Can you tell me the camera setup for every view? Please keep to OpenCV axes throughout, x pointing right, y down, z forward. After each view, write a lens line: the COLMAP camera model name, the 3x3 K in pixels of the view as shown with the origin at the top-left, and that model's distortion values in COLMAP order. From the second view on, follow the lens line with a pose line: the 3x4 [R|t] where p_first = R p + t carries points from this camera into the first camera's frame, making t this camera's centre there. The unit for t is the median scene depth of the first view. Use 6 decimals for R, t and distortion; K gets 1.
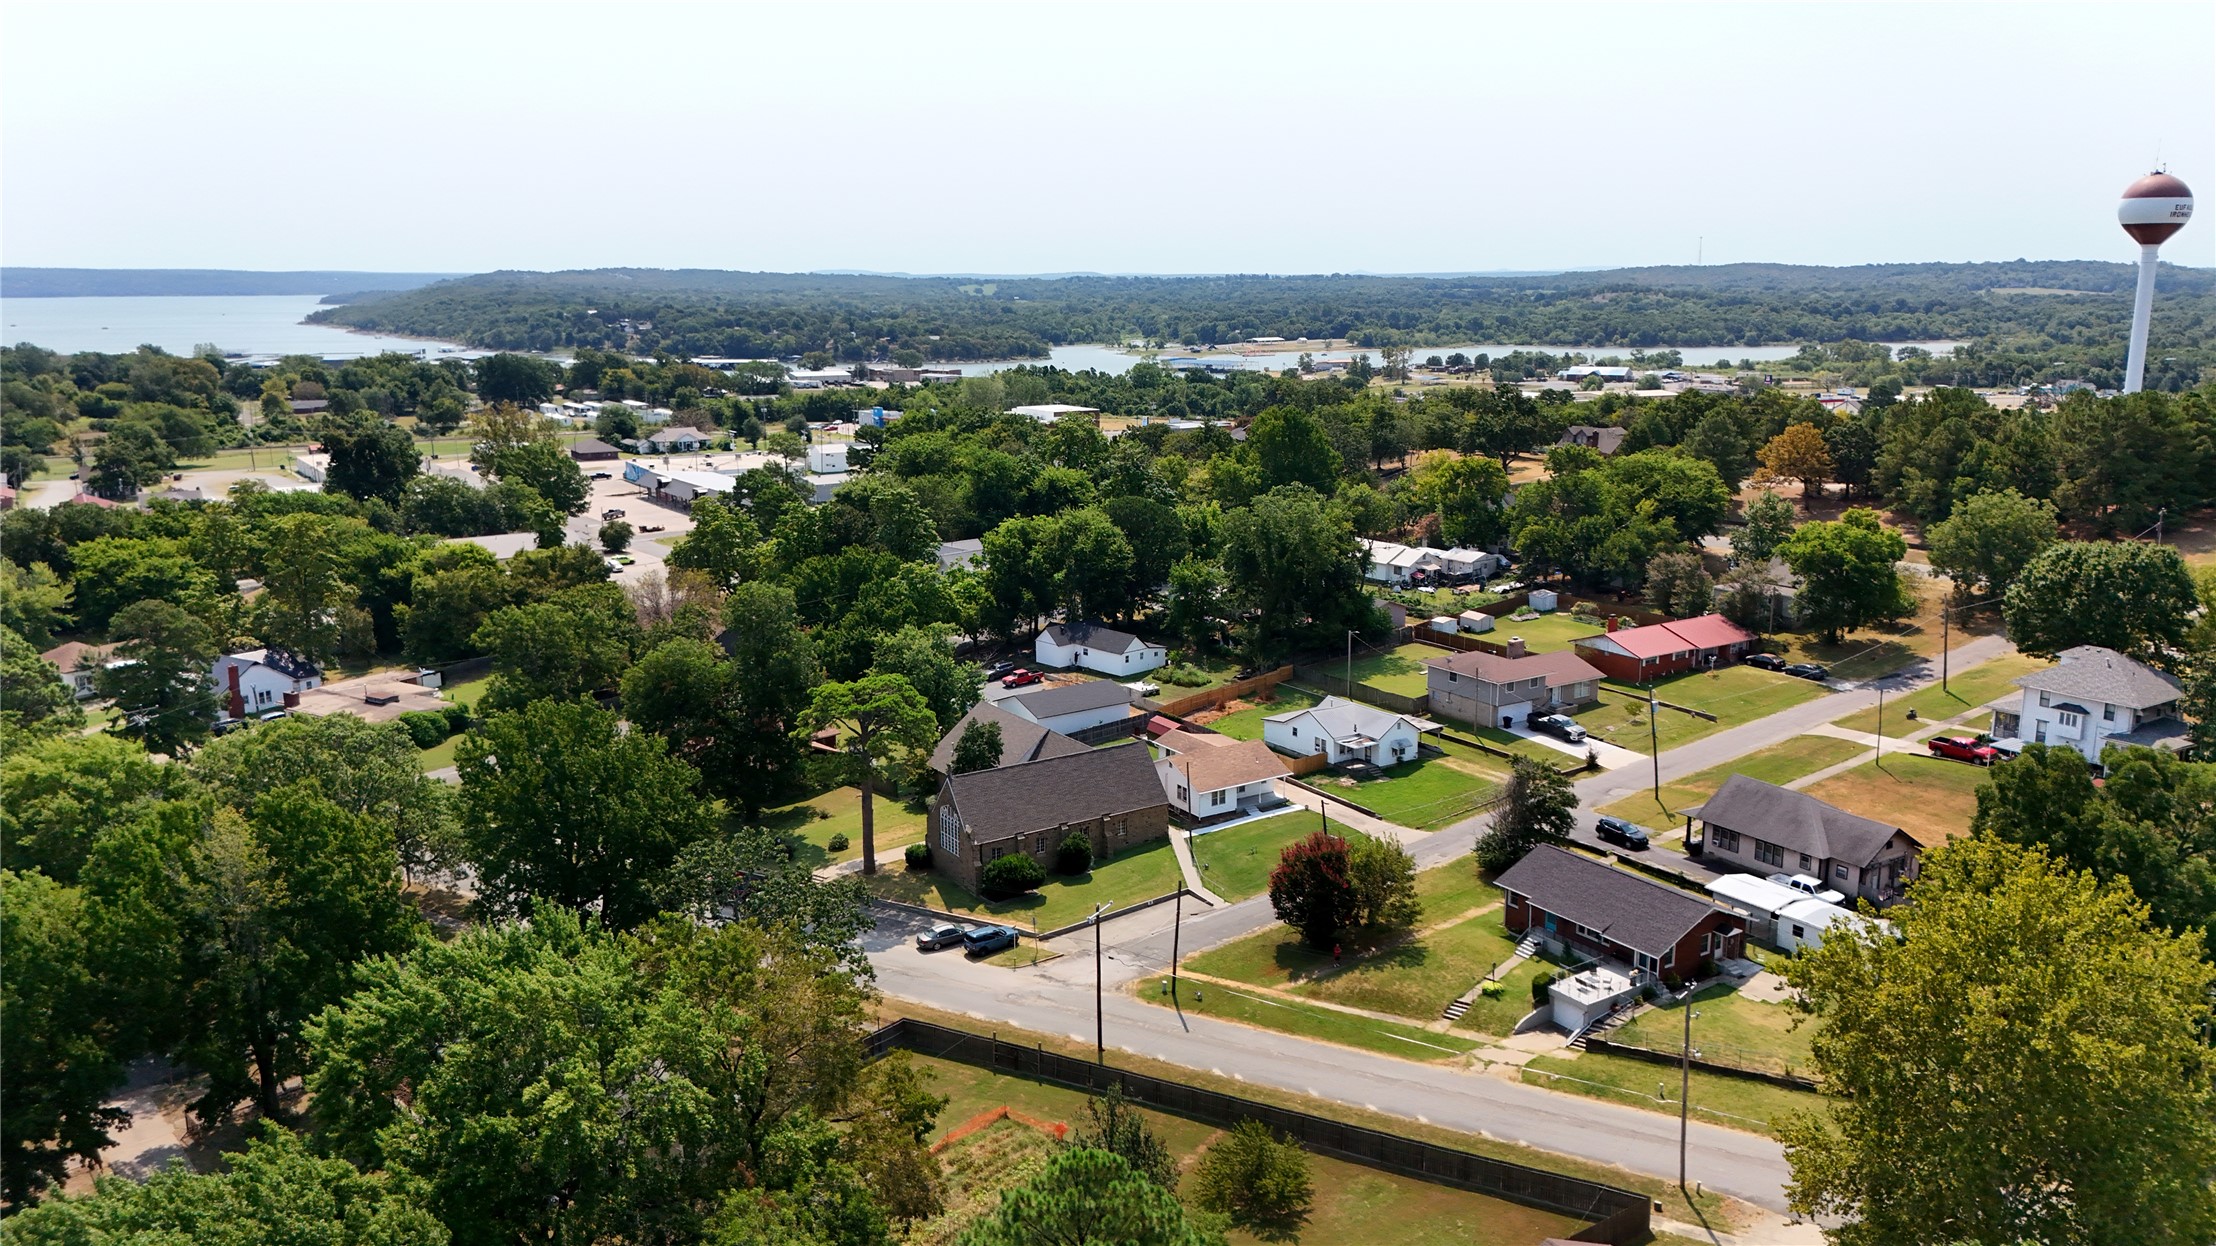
lens RADIAL K [[1624.9, 0, 1108.0], [0, 1624.9, 623.0], [0, 0, 1]] dist [0.080884, -0.117632]
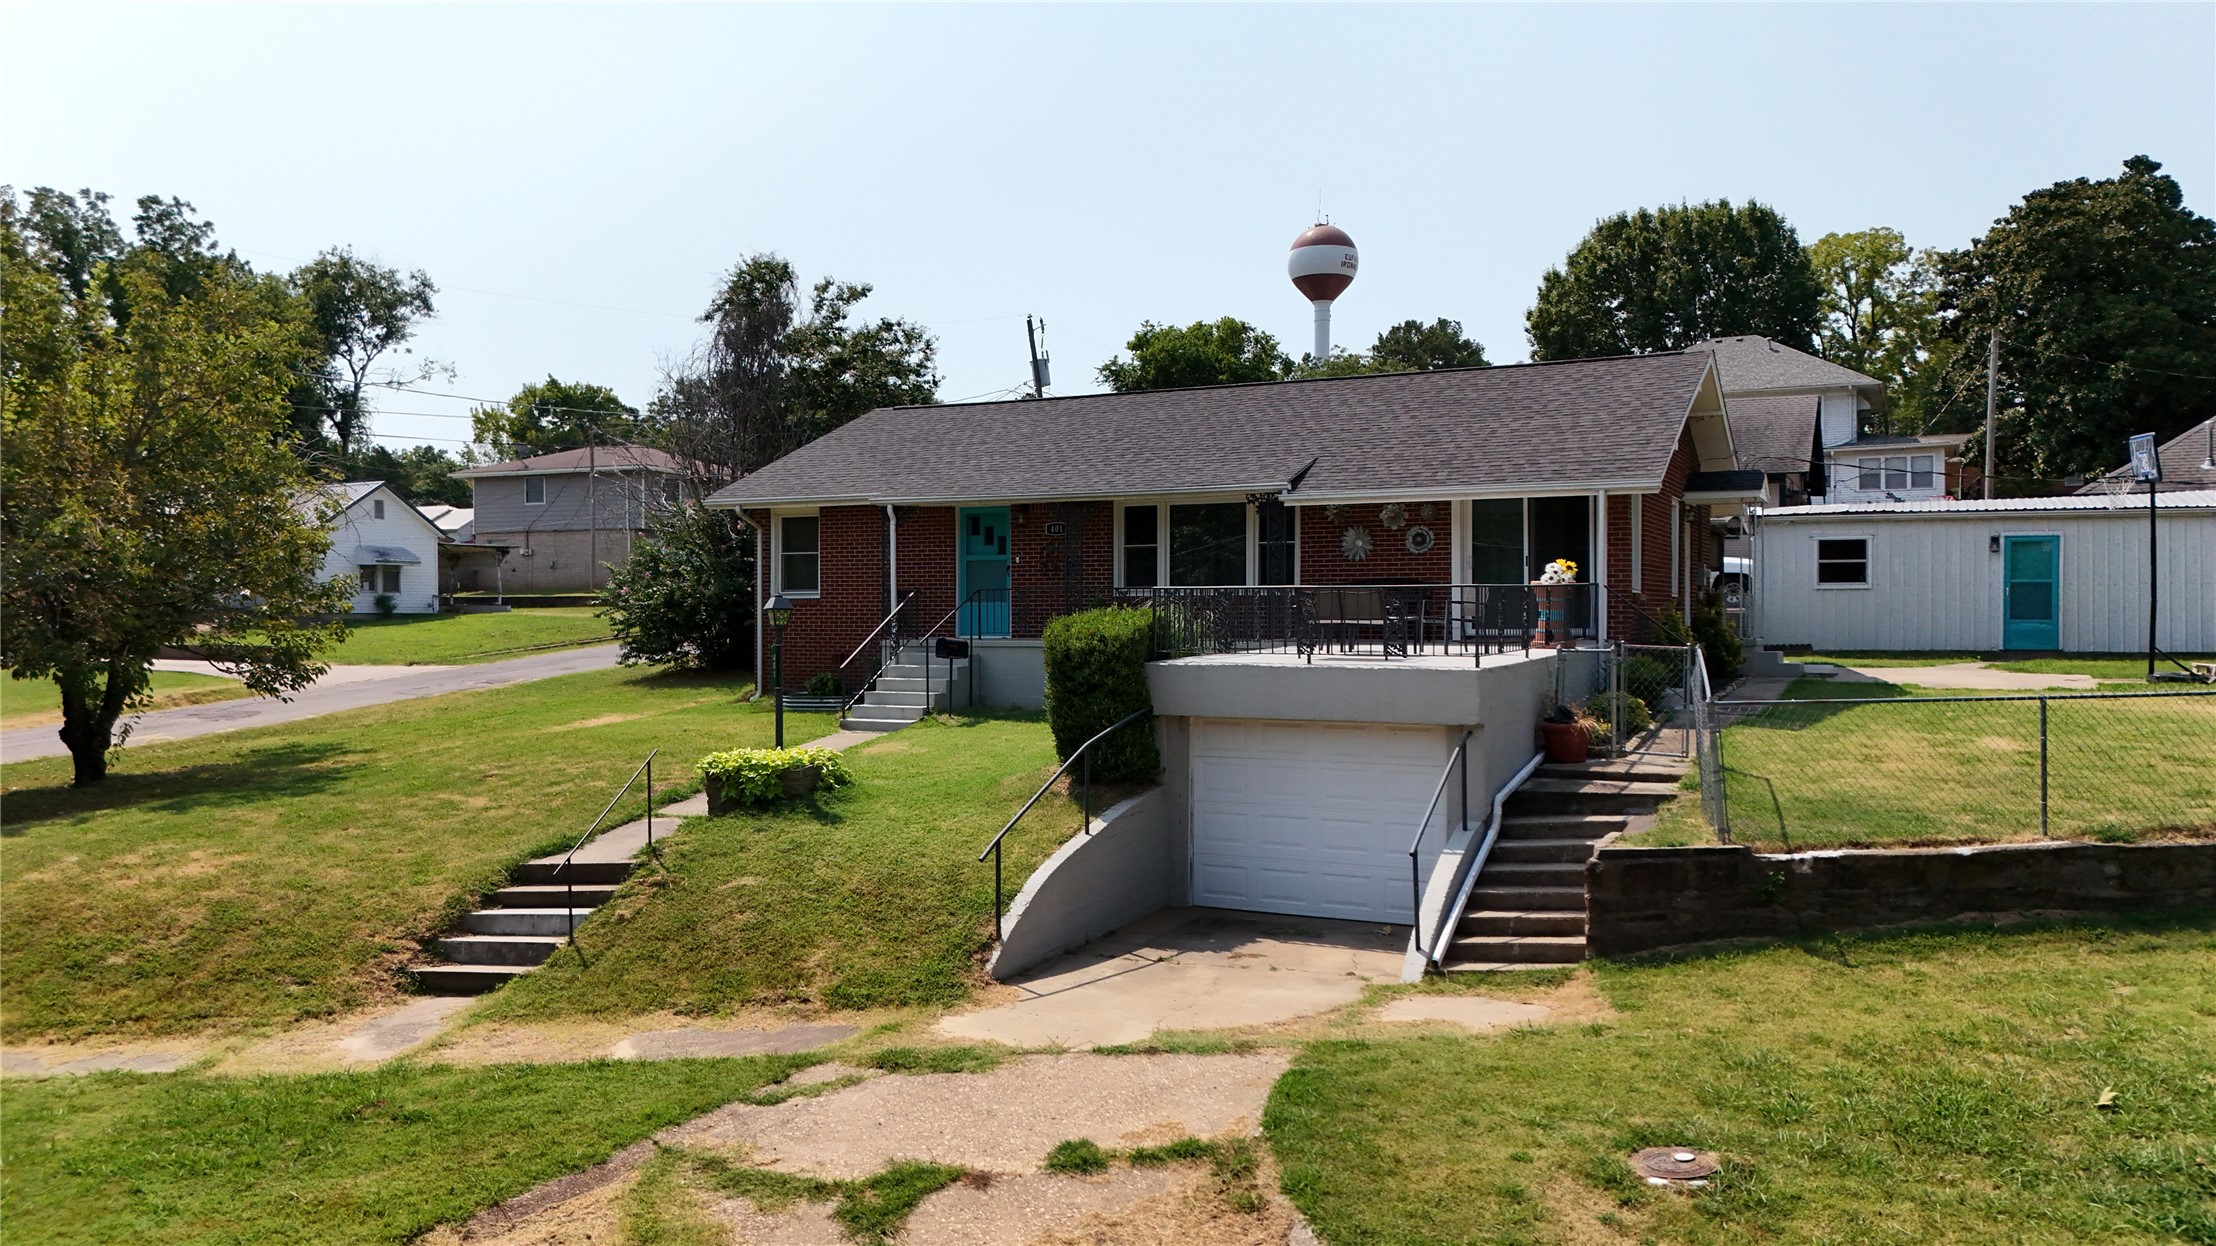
lens RADIAL K [[1624.0, 0, 1111.5], [0, 1624.0, 627.9], [0, 0, 1]] dist [0.090914, -0.107535]
pose [[0.860220, 0.002527, 0.509917, 0.101407], [0.099168, 0.980066, -0.172152, 0.130679], [-0.500188, 0.198656, 0.842821, 0.468803]]
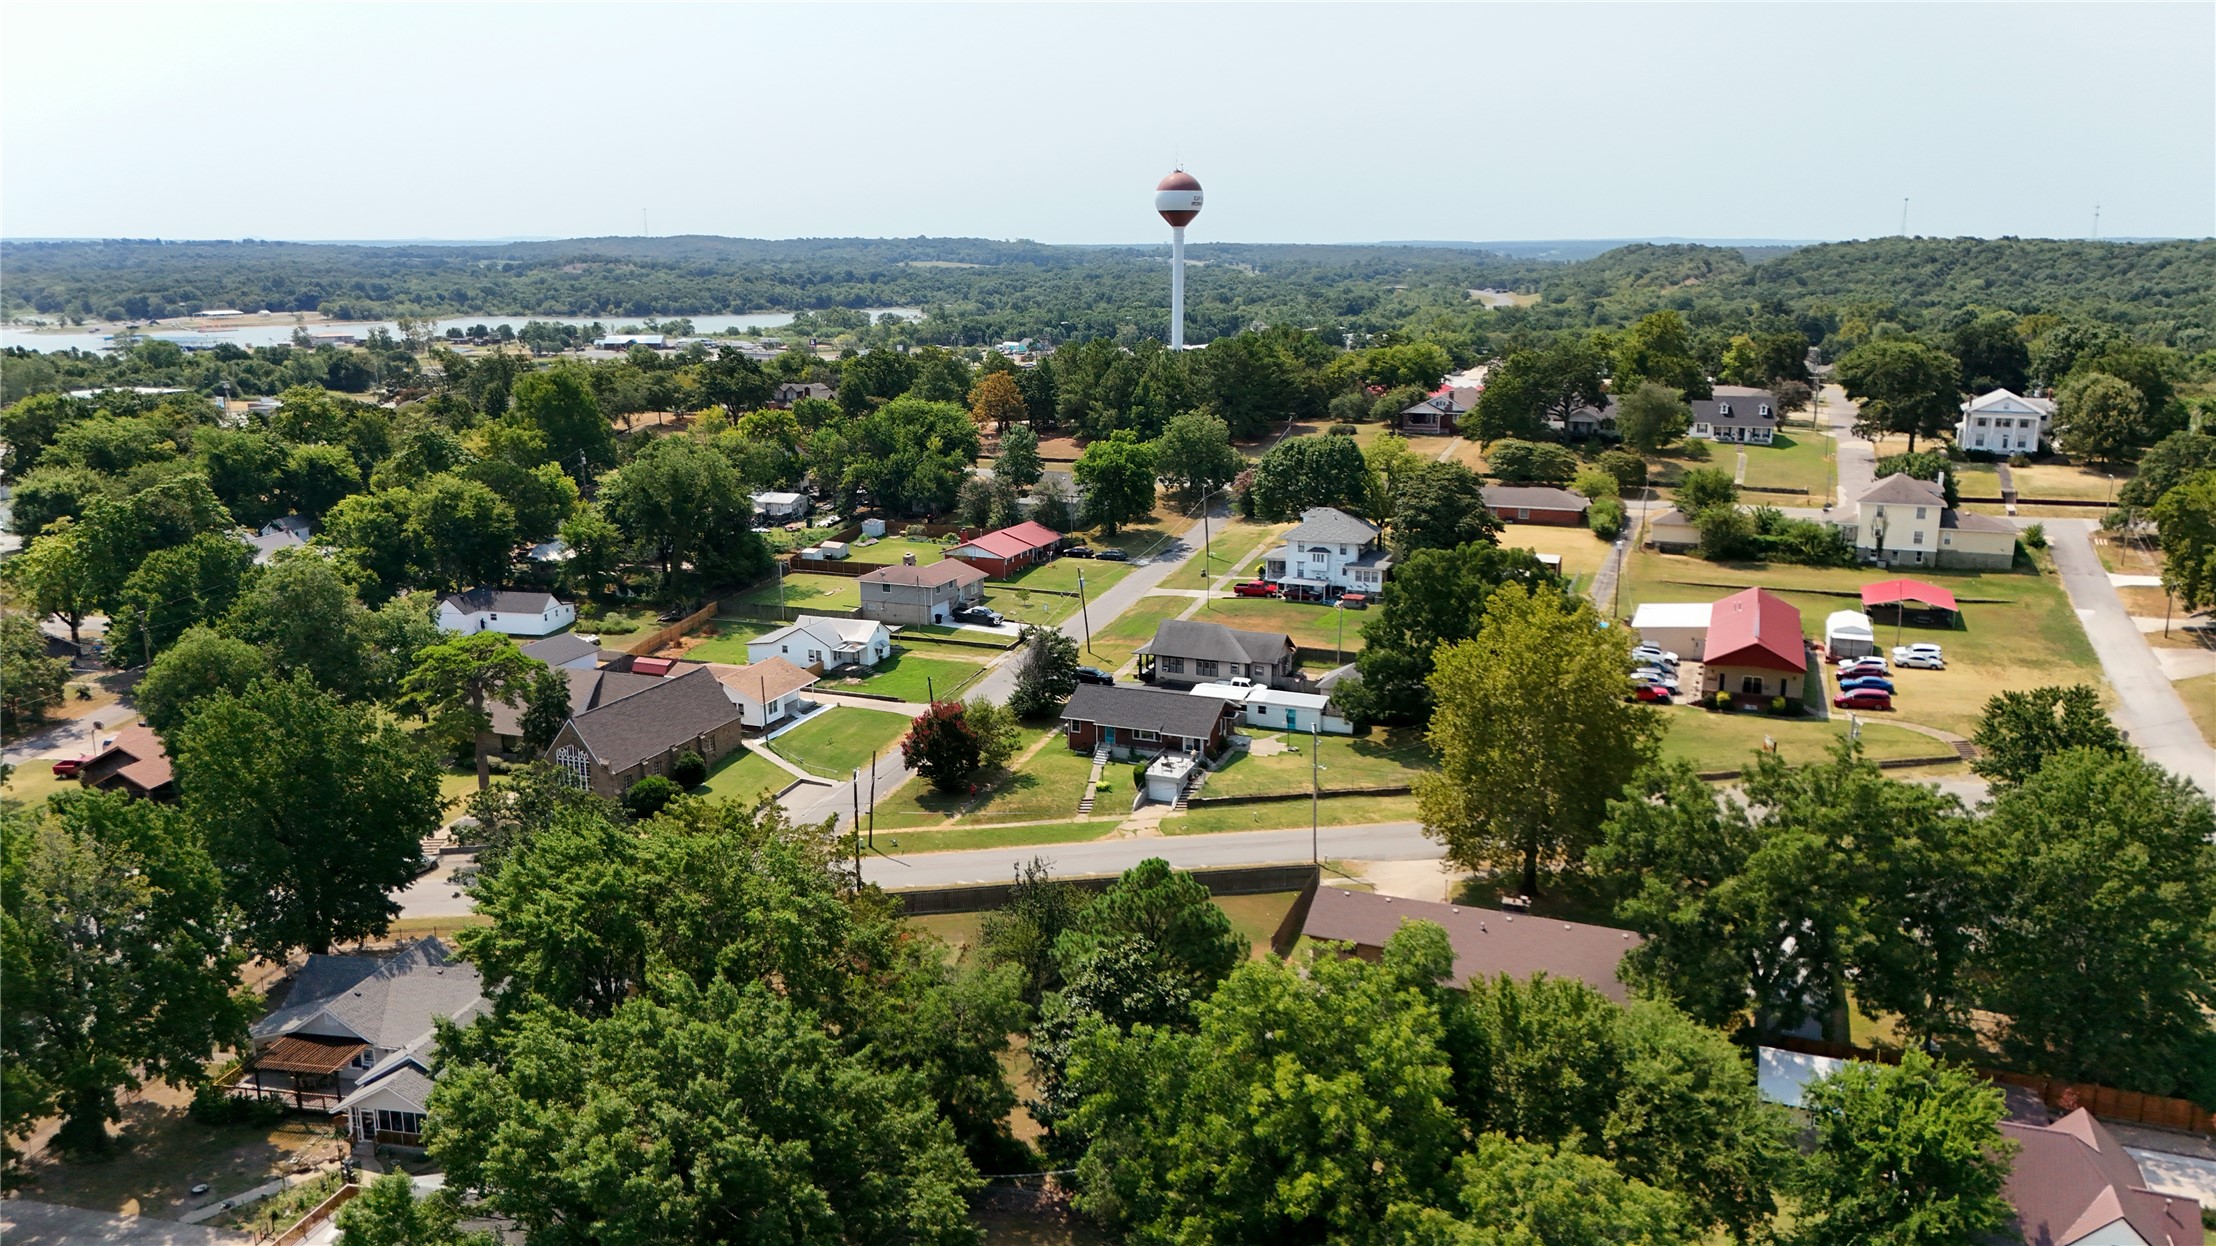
lens RADIAL K [[1624.0, 0, 1111.5], [0, 1624.0, 627.9], [0, 0, 1]] dist [0.090914, -0.107535]
pose [[0.814646, -0.129788, 0.565249, -0.269561], [0.118565, 0.991324, 0.056742, 0.011502], [-0.567709, 0.020794, 0.822966, -0.053593]]
